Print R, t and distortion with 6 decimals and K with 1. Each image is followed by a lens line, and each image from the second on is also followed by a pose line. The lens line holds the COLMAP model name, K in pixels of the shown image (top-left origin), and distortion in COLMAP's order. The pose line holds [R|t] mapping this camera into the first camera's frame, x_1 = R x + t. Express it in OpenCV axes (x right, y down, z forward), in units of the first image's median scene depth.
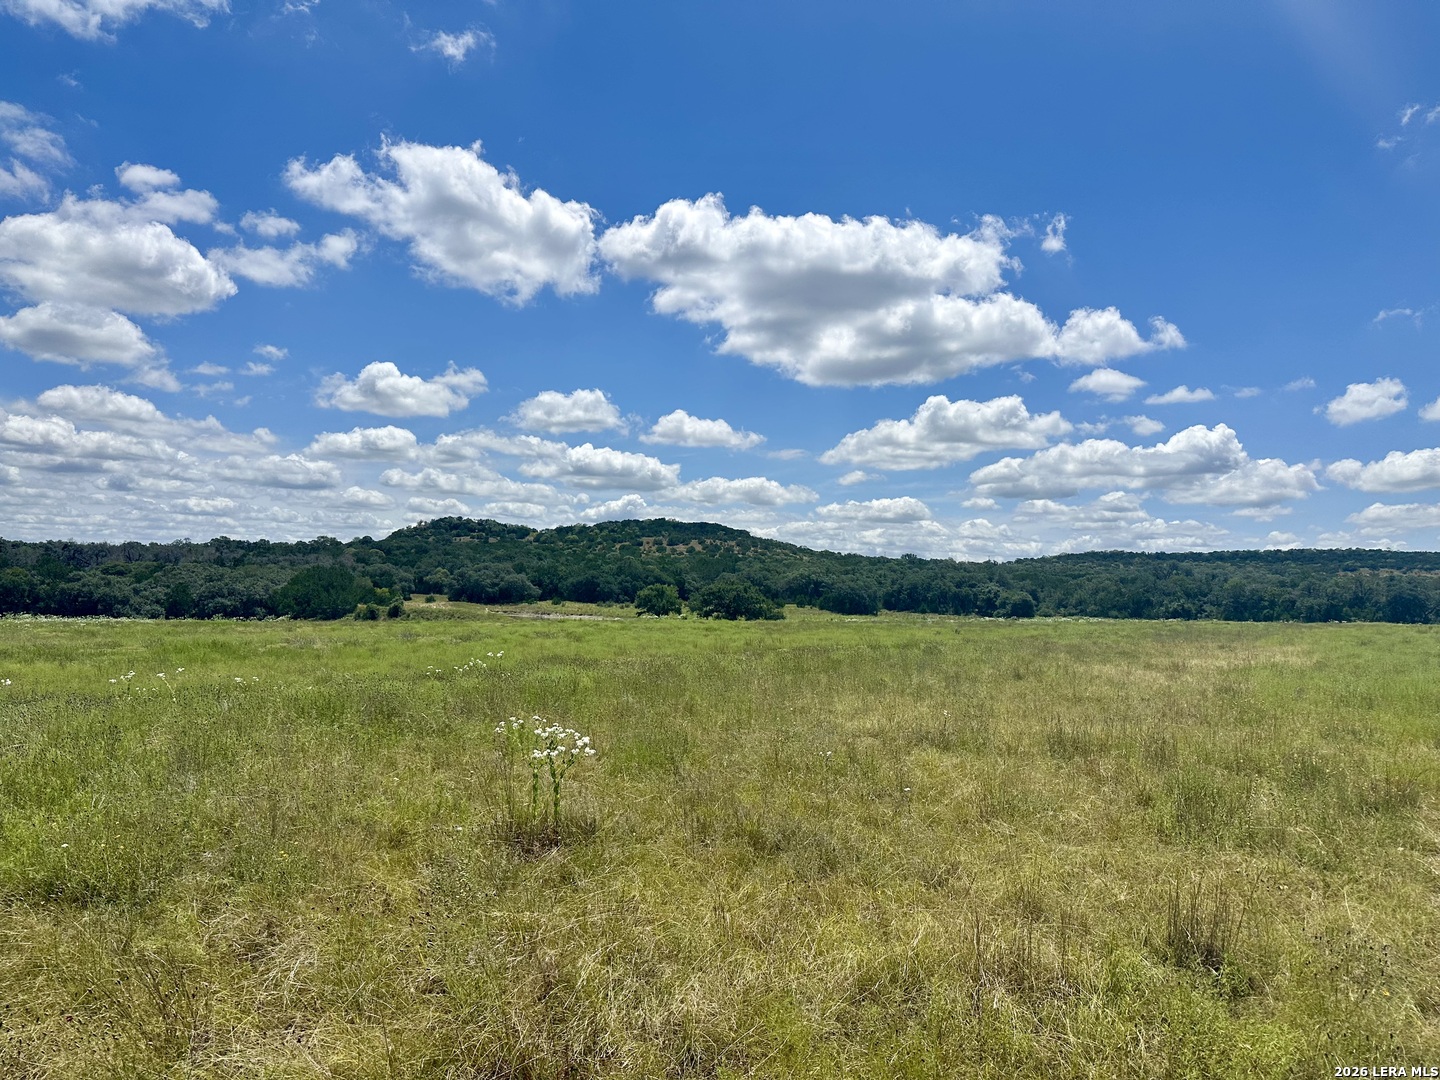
lens RADIAL K [[1009.1, 0, 734.6], [0, 1009.1, 539.0], [0, 0, 1]] dist [0.074349, -0.124522]
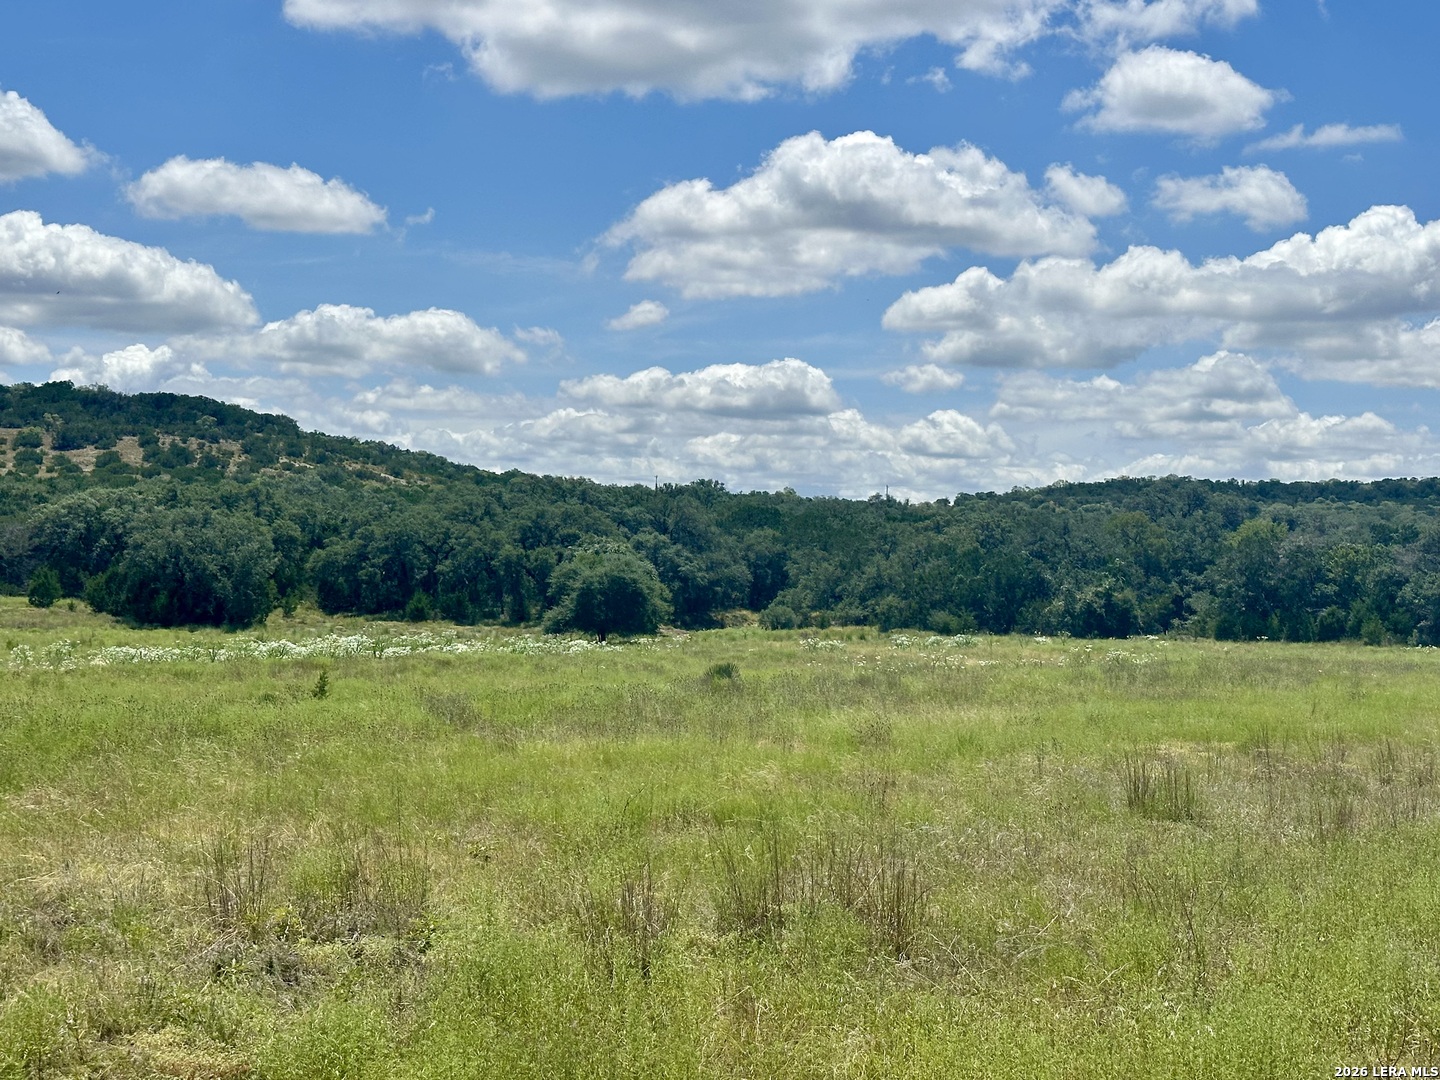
lens RADIAL K [[2198.7, 0, 700.8], [0, 2198.7, 531.7], [0, 0, 1]] dist [0.130978, 0.000000]
pose [[0.991516, 0.003186, 0.129943, 0.074726], [-0.007747, 0.999371, 0.034611, 0.006656], [-0.129751, -0.035324, 0.990917, 0.098226]]
